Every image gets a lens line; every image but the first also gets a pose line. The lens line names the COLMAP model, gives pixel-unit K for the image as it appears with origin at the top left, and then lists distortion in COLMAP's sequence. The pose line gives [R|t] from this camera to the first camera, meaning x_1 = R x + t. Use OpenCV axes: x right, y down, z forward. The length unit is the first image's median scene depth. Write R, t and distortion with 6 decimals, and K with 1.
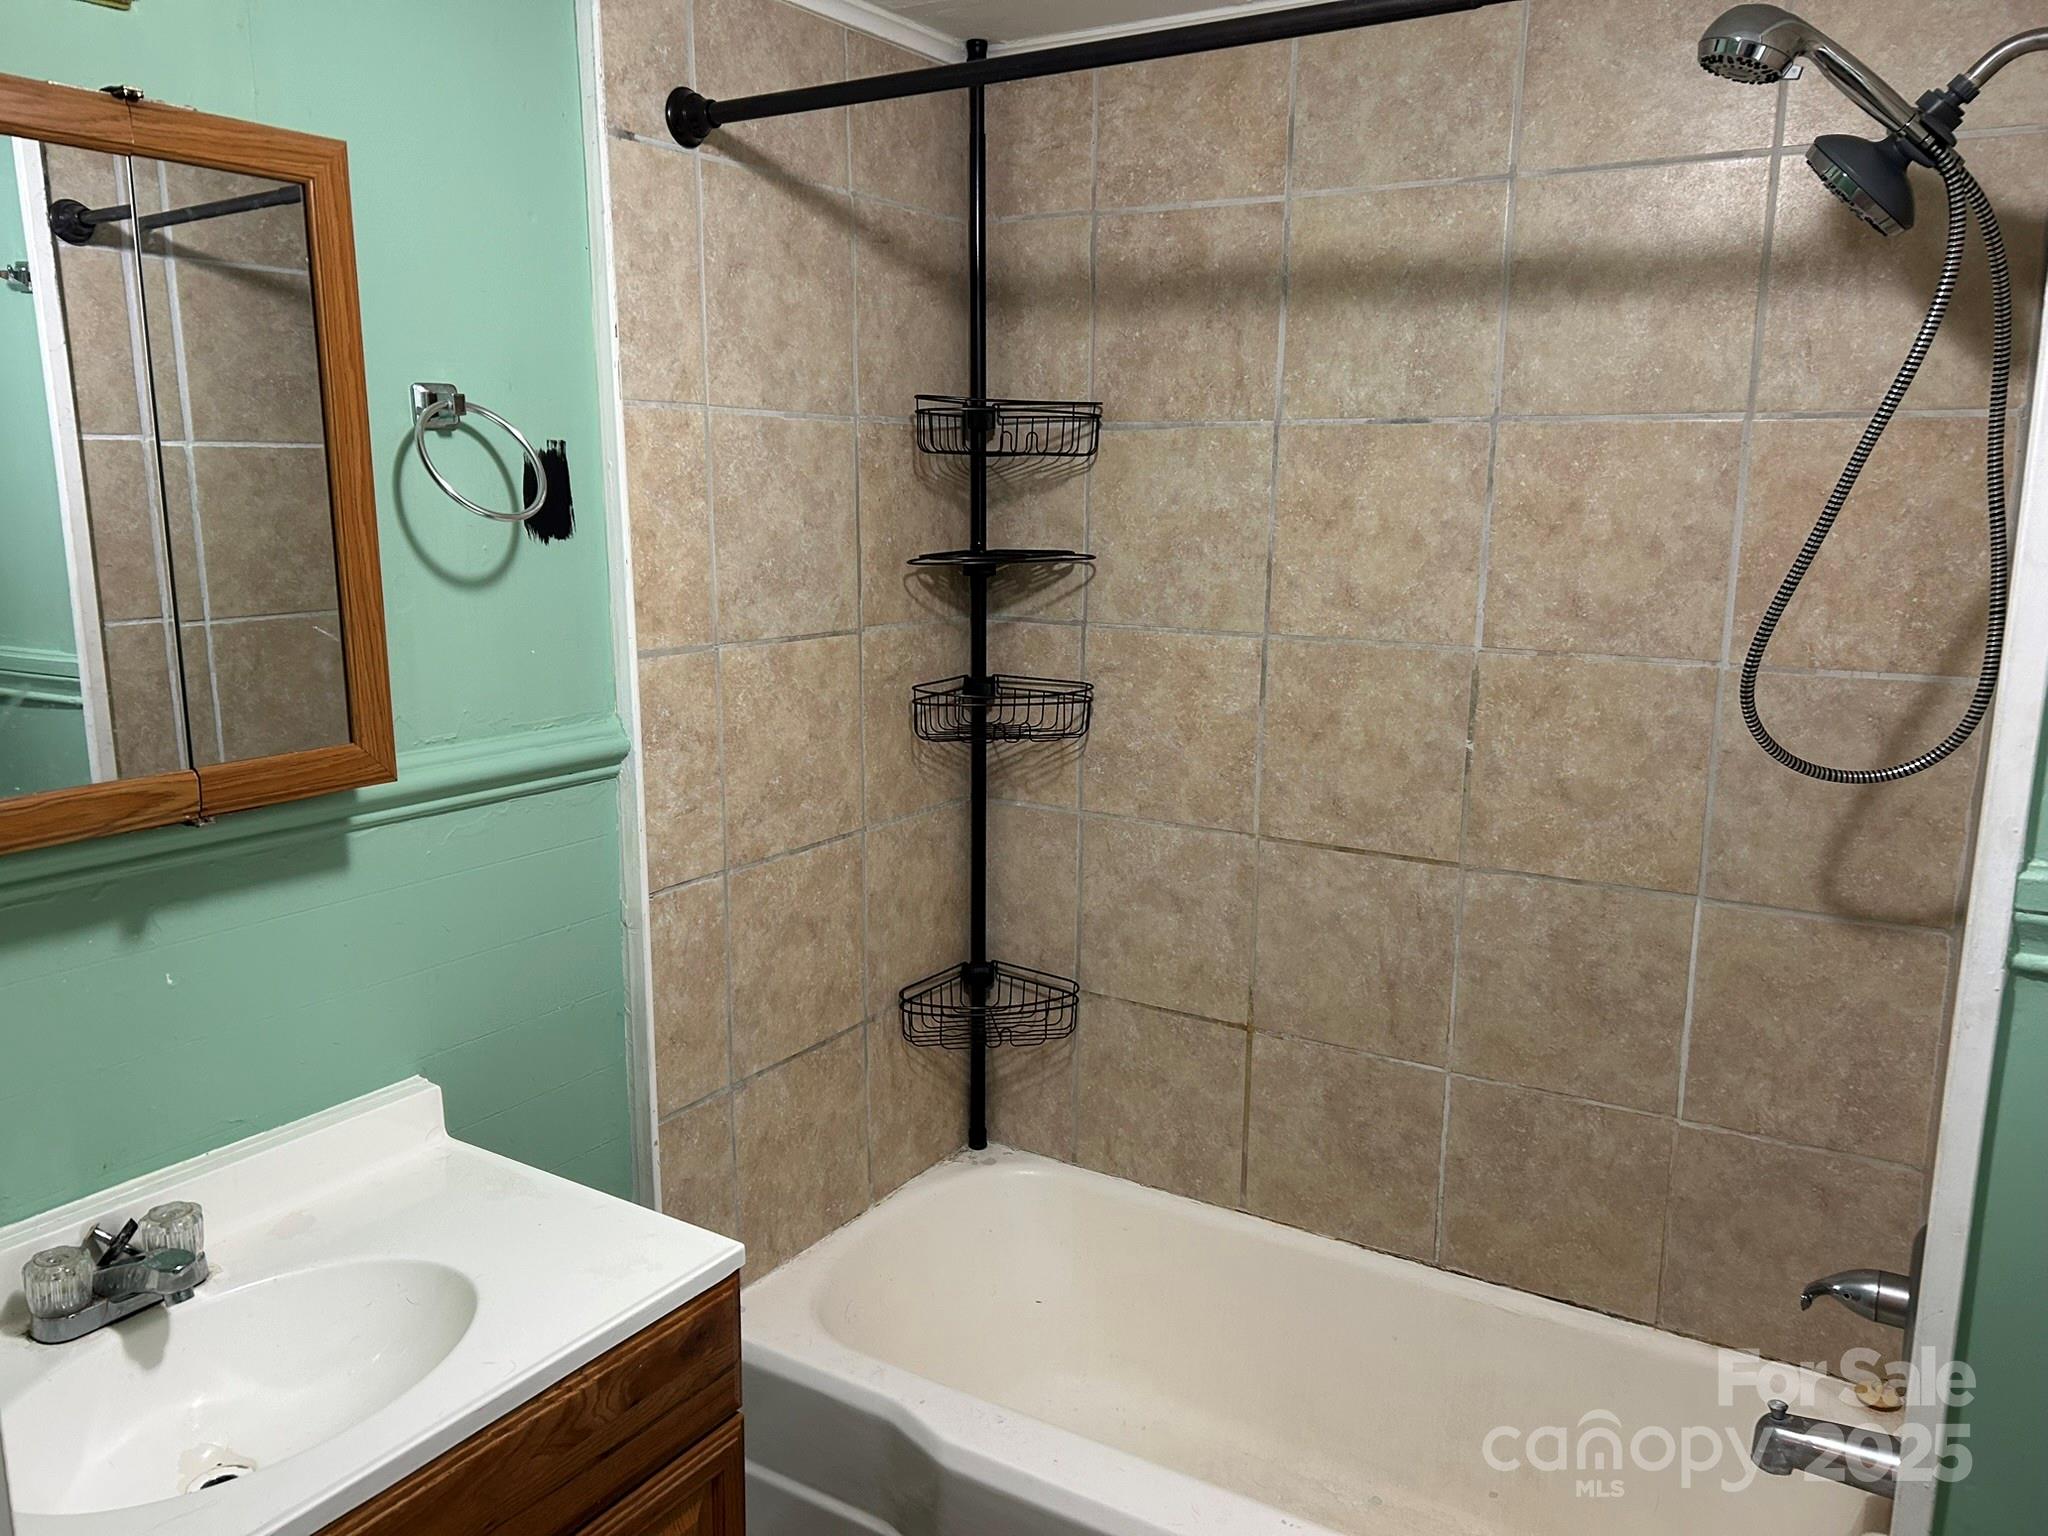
lens RADIAL K [[1565.7, 0, 1023.5], [0, 1565.7, 776.0], [0, 0, 1]] dist [0.057554, -0.049126]
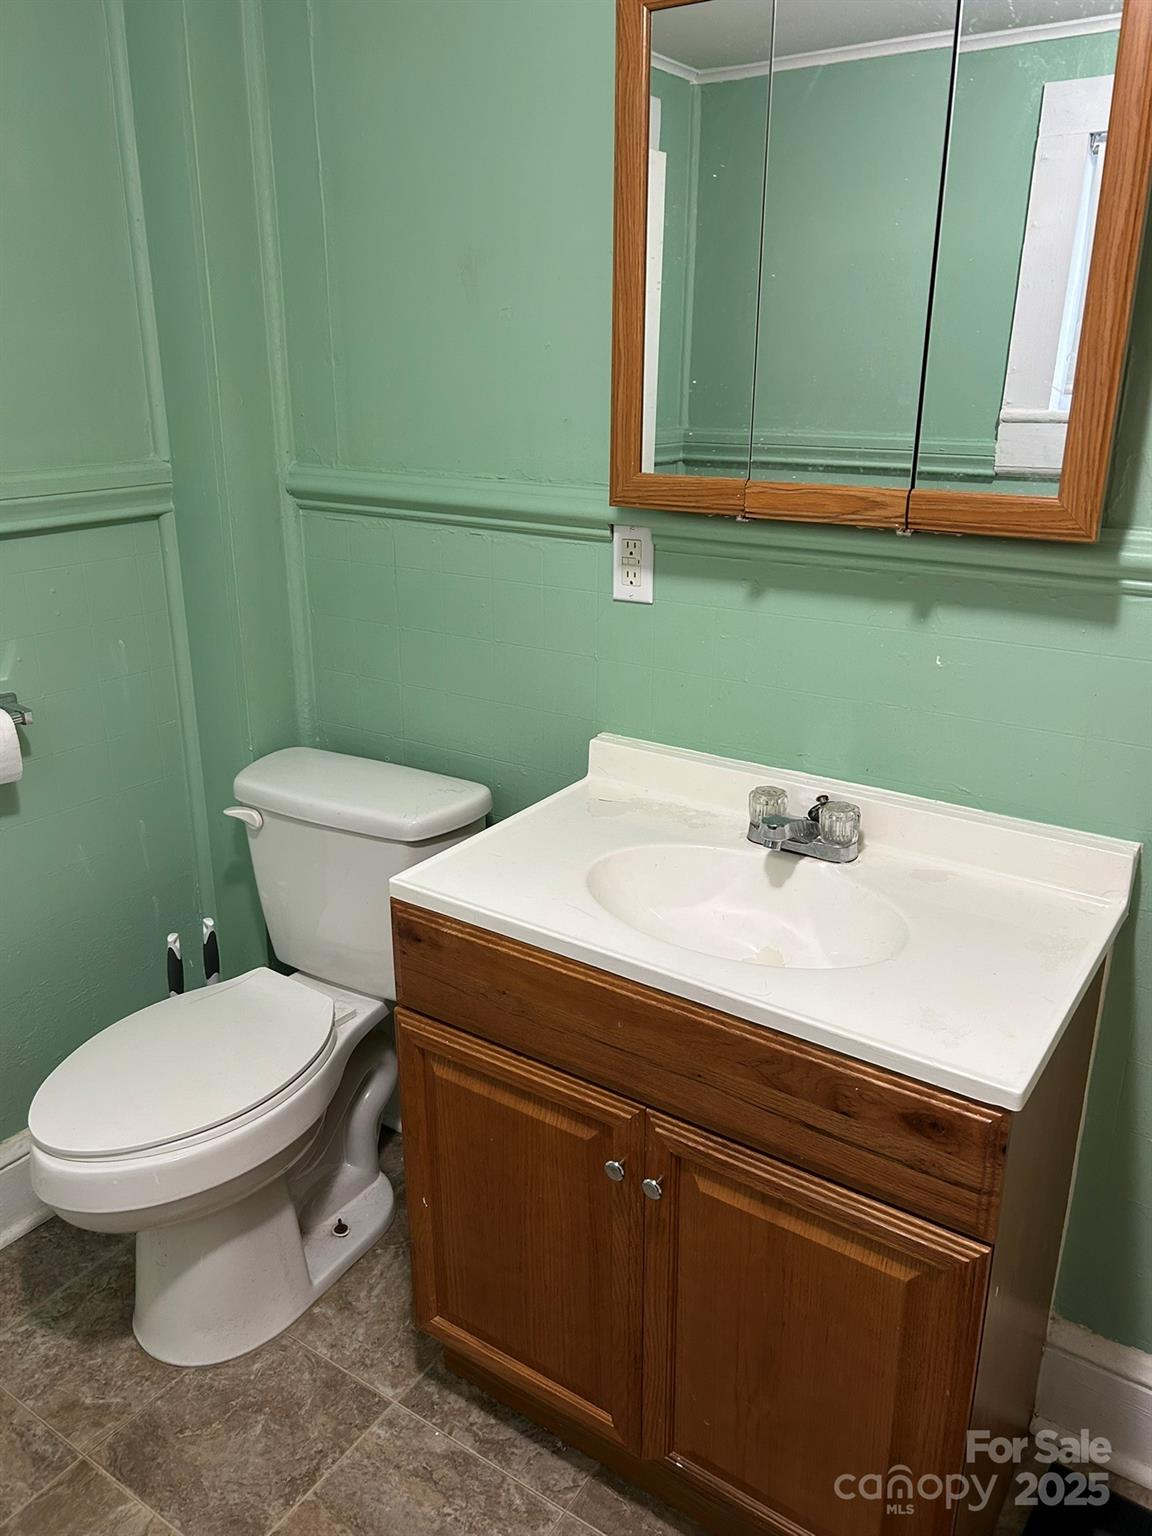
lens RADIAL K [[1174.2, 0, 569.8], [0, 1174.2, 758.3], [0, 0, 1]] dist [0.057554, -0.049126]
pose [[-0.044136, 0.319502, -0.946557, 0.445686], [-0.190789, 0.927346, 0.321914, -0.055780], [0.980638, 0.194800, 0.020028, 0.728816]]
